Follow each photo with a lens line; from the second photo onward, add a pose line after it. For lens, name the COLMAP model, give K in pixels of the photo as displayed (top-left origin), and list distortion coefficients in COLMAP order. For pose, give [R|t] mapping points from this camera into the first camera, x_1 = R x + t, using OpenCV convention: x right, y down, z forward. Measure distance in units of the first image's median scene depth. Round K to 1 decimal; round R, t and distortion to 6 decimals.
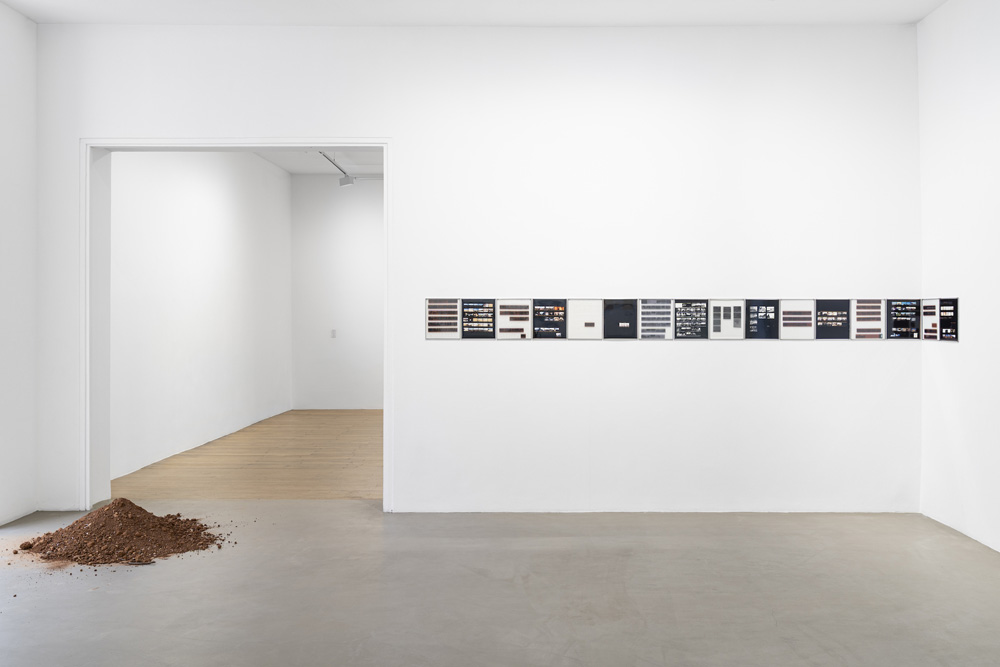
lens RADIAL K [[863.4, 0, 494.4], [0, 863.4, 332.0], [0, 0, 1]] dist [0.054113, 0.001936]
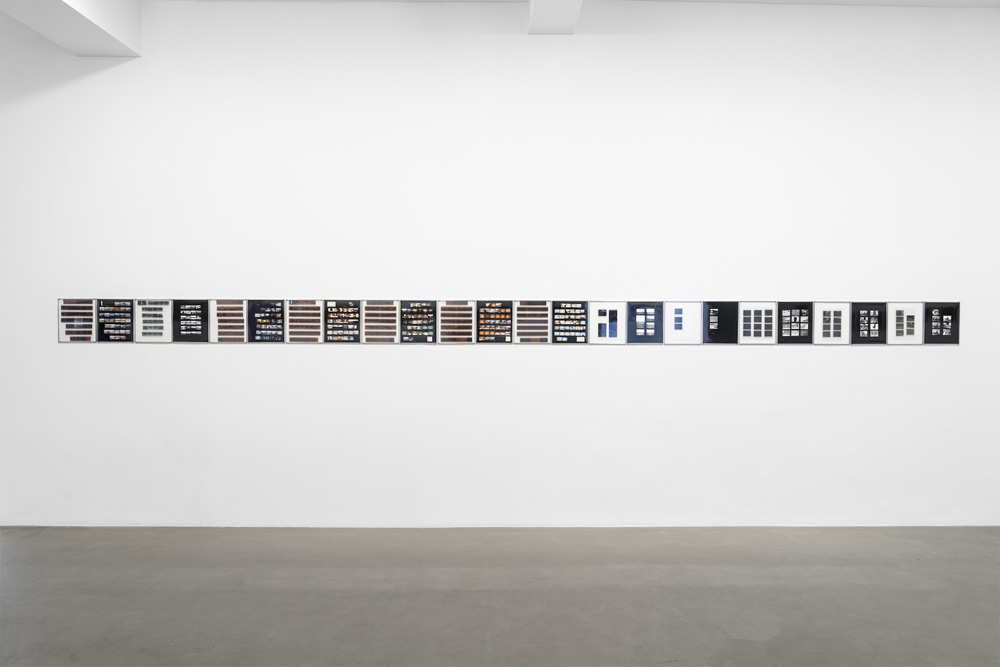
lens RADIAL K [[917.4, 0, 504.4], [0, 917.4, 329.1], [0, 0, 1]] dist [0.003542, -0.003697]
pose [[0.997876, 0.003719, -0.065029, 0.301067], [-0.004207, 0.999964, -0.007365, -0.000250], [0.064999, 0.007623, 0.997856, 0.020452]]
